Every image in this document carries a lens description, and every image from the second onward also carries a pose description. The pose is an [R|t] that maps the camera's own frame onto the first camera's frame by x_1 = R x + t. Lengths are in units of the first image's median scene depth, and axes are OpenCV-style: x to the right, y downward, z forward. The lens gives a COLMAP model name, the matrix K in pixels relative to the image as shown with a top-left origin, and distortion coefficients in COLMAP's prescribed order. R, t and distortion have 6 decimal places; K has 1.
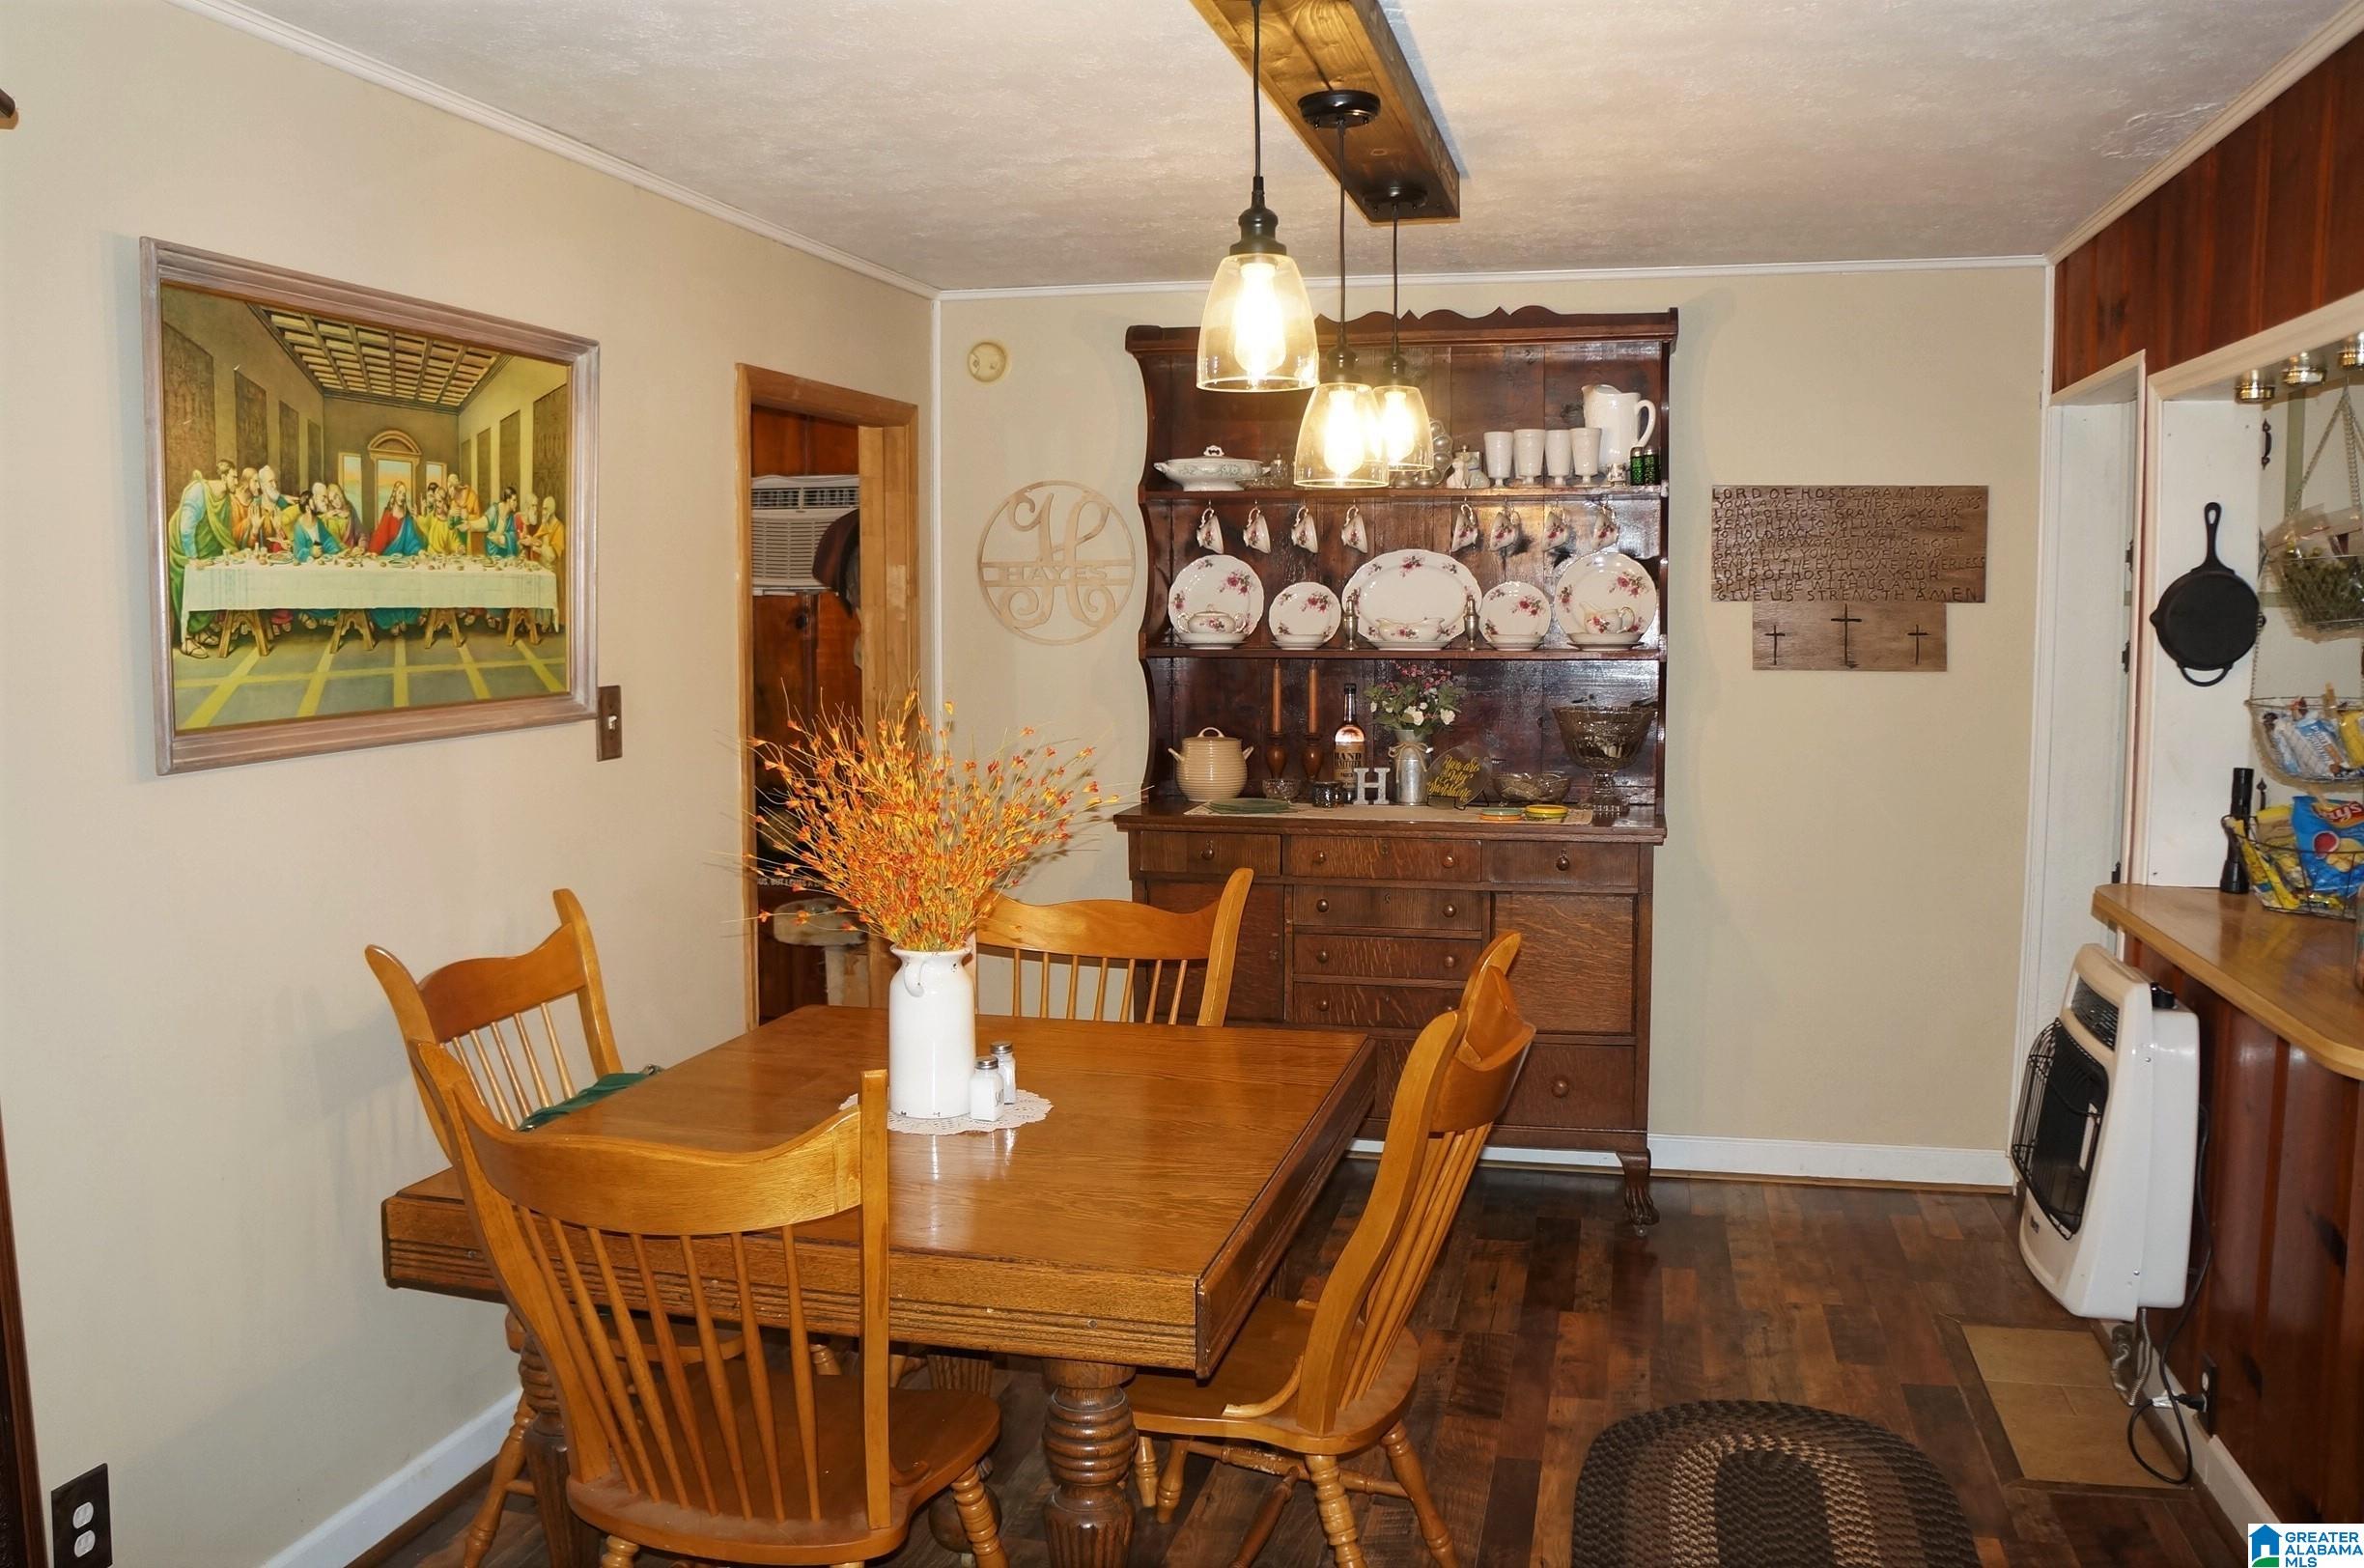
lens RADIAL K [[1893.5, 0, 1182.0], [0, 1893.5, 784.0], [0, 0, 1]] dist [-0.112592, 0.002563]
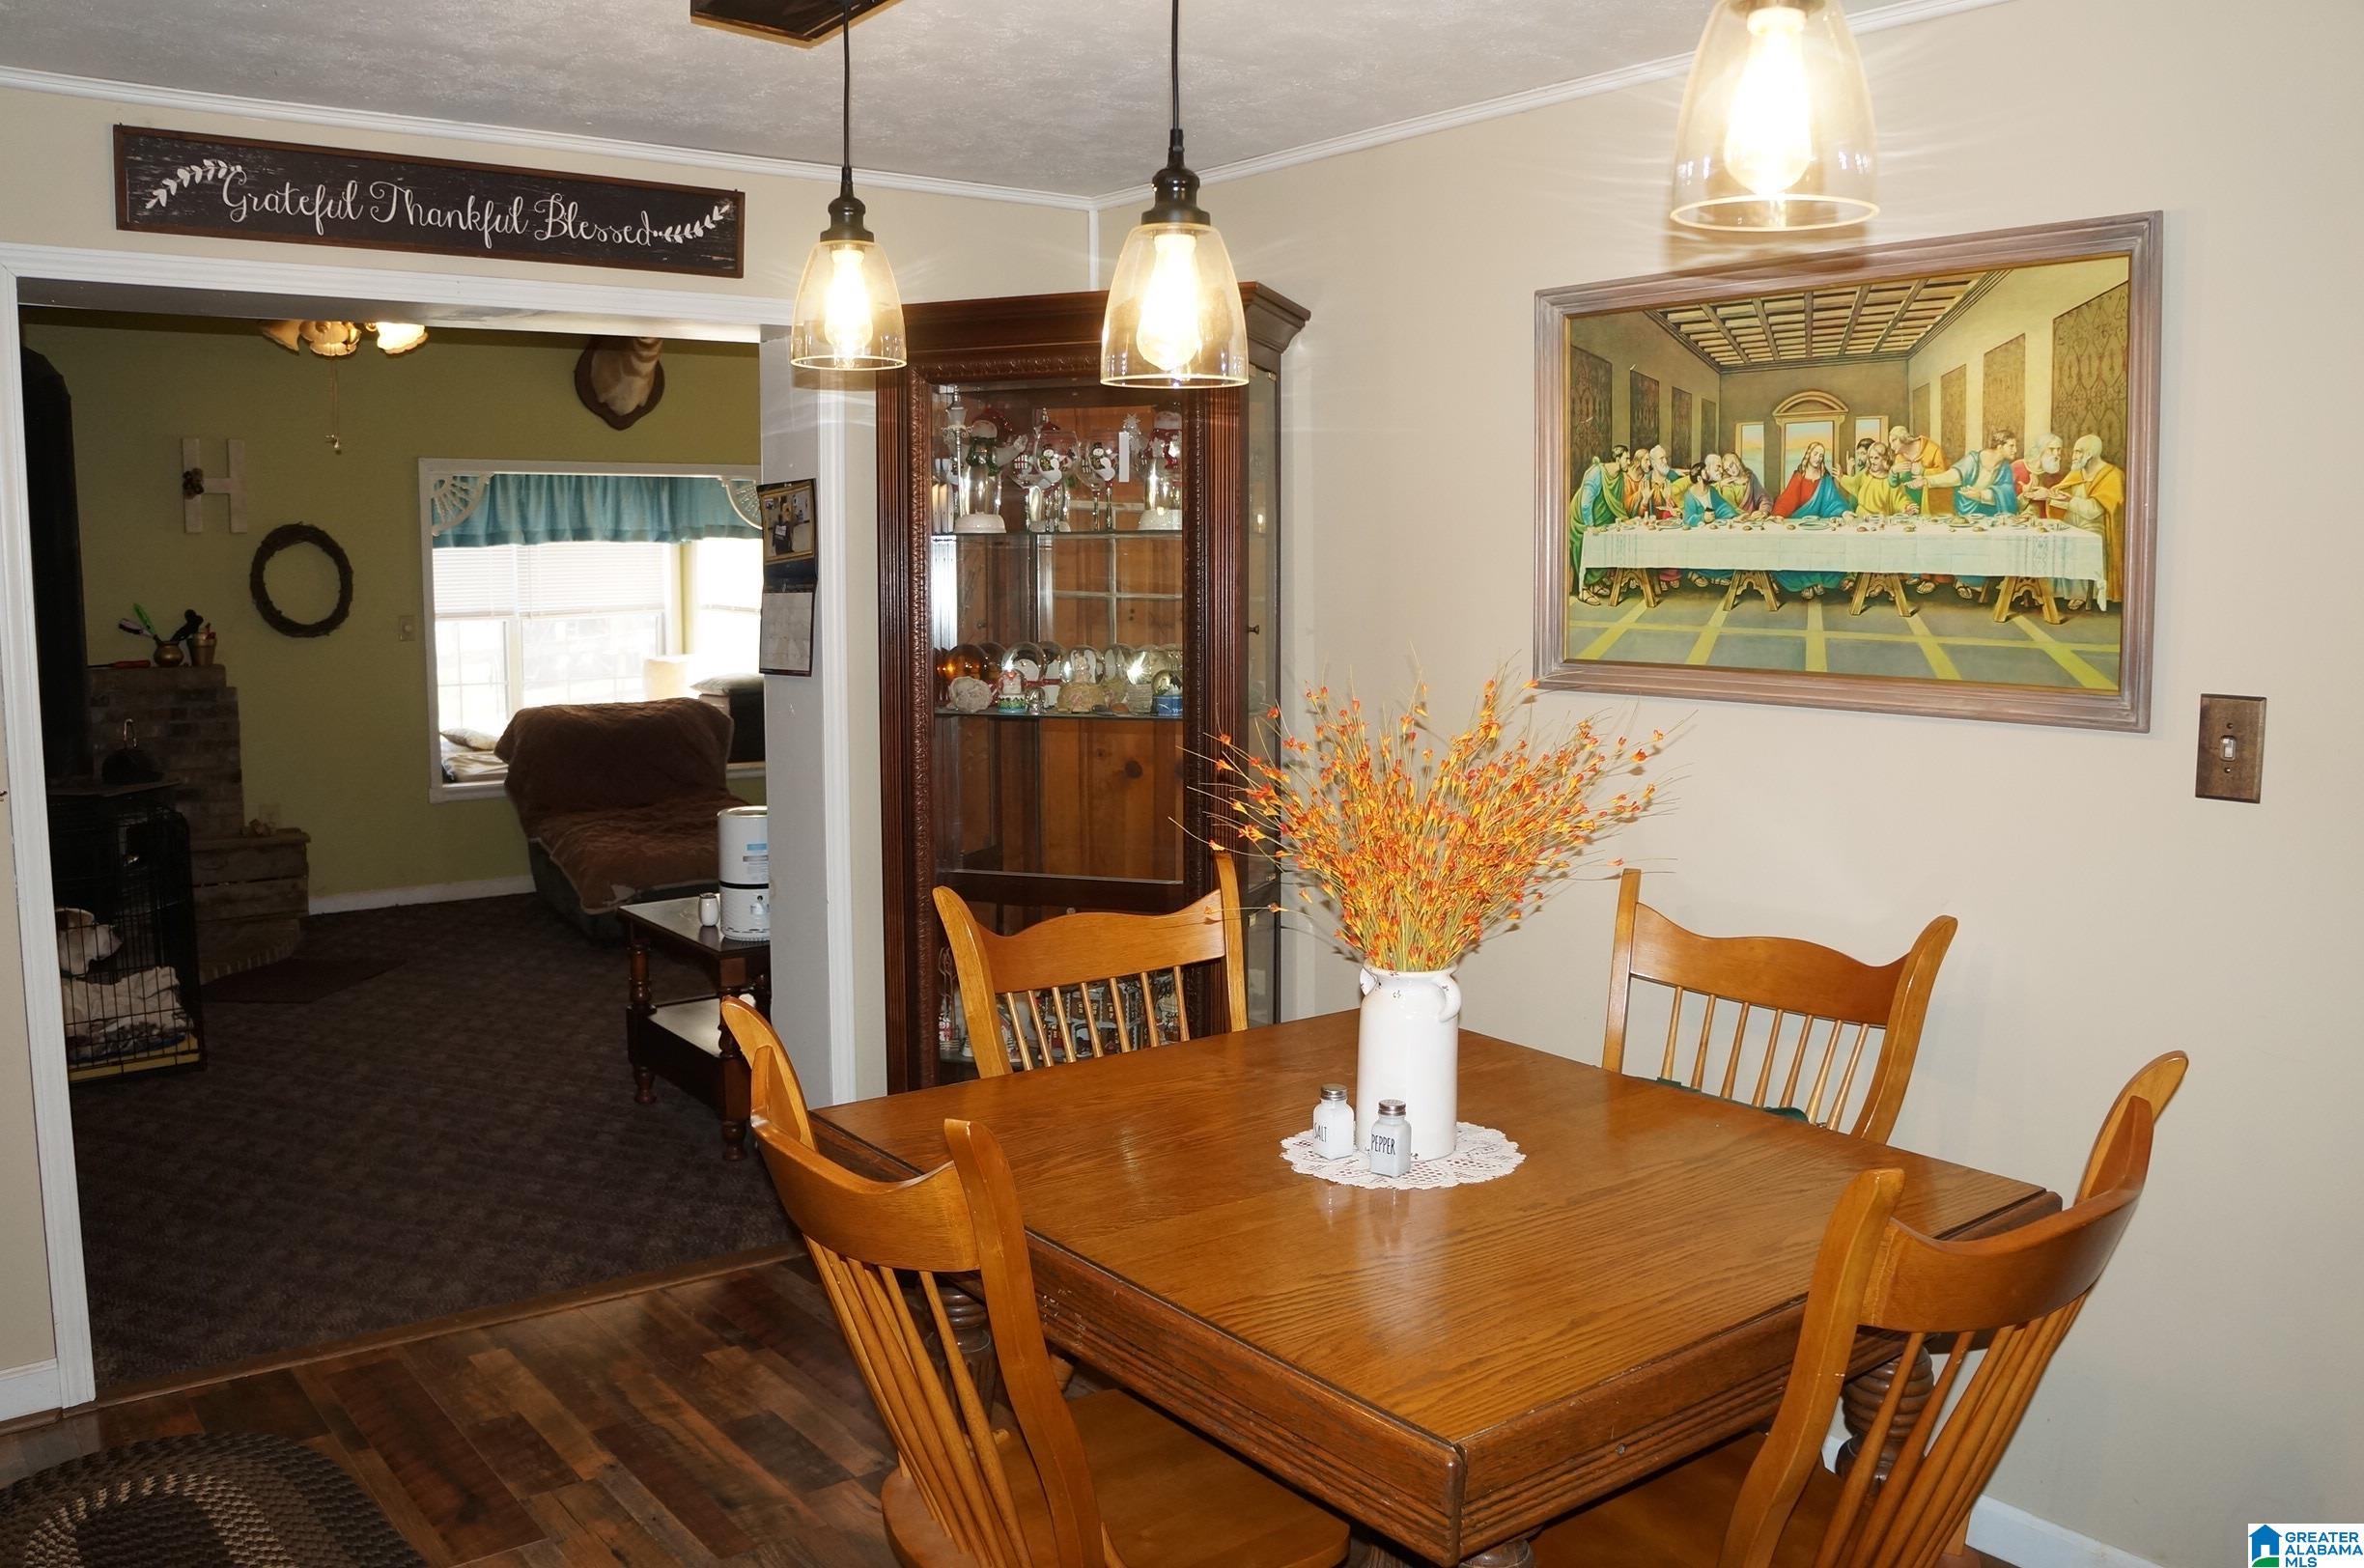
lens RADIAL K [[1893.5, 0, 1182.0], [0, 1893.5, 784.0], [0, 0, 1]] dist [-0.112592, 0.002563]
pose [[-0.621403, 0.090143, -0.778288, 0.581204], [-0.080740, 0.980703, 0.178051, -0.136016], [0.779320, 0.173480, -0.602134, 1.380583]]
